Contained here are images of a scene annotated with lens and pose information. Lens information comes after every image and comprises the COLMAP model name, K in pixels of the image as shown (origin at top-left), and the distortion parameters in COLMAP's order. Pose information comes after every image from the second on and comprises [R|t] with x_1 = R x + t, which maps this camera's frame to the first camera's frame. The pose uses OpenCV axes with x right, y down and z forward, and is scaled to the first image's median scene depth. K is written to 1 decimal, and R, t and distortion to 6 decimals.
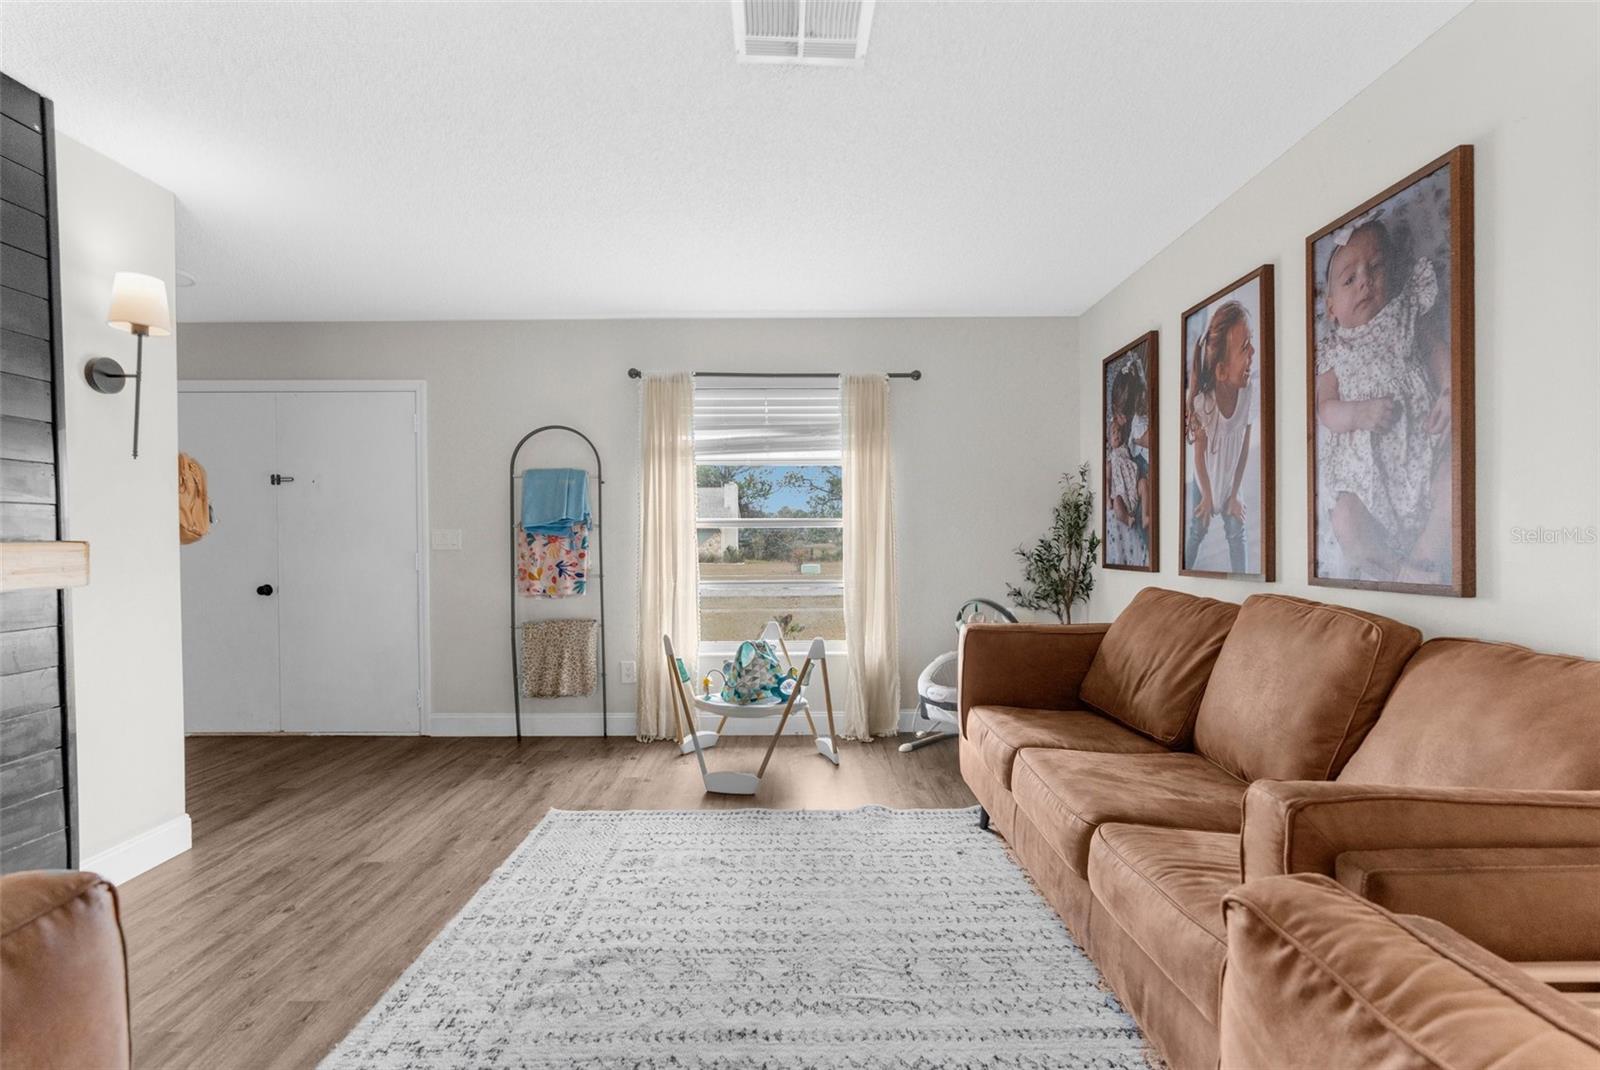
lens RADIAL K [[719.8, 0, 800.0], [0, 719.8, 535.0], [0, 0, 1]] dist [-0.029066, 0.000904]
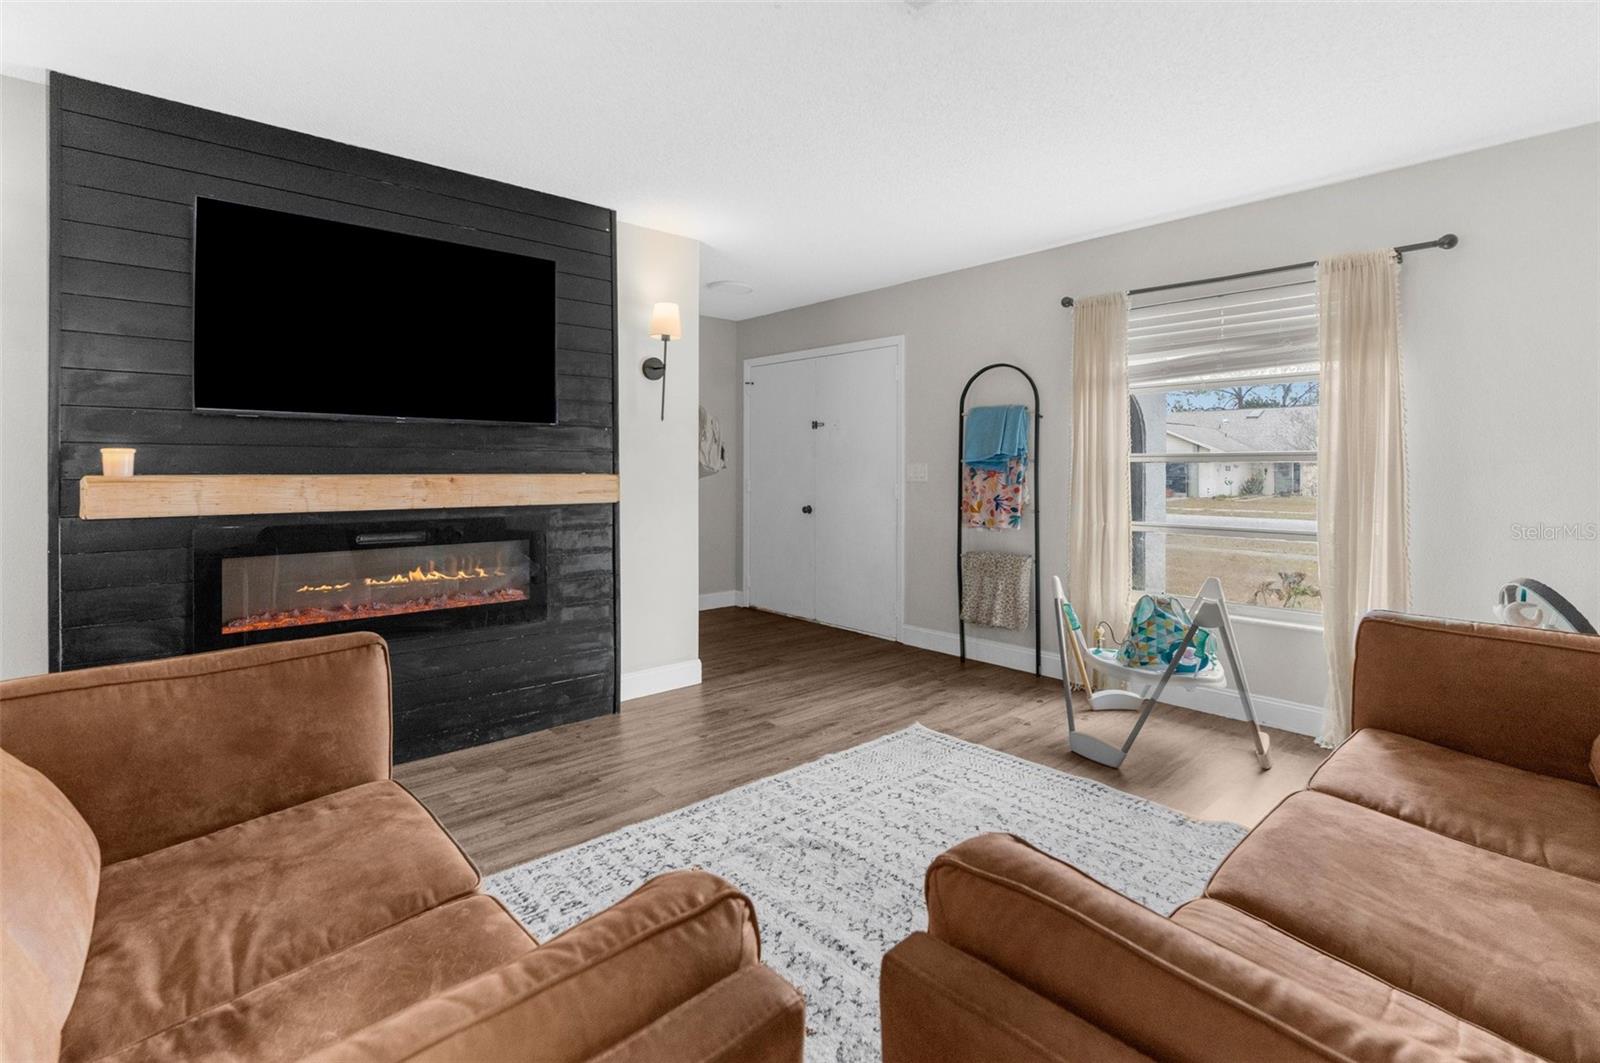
lens RADIAL K [[738.7, 0, 796.4], [0, 738.7, 446.1], [0, 0, 1]] dist [-0.043136, 0.000562]
pose [[0.657645, -0.014017, -0.753198, 0.320763], [-0.002452, 0.999782, -0.020748, -0.013410], [0.753324, 0.015492, 0.657467, 0.100191]]
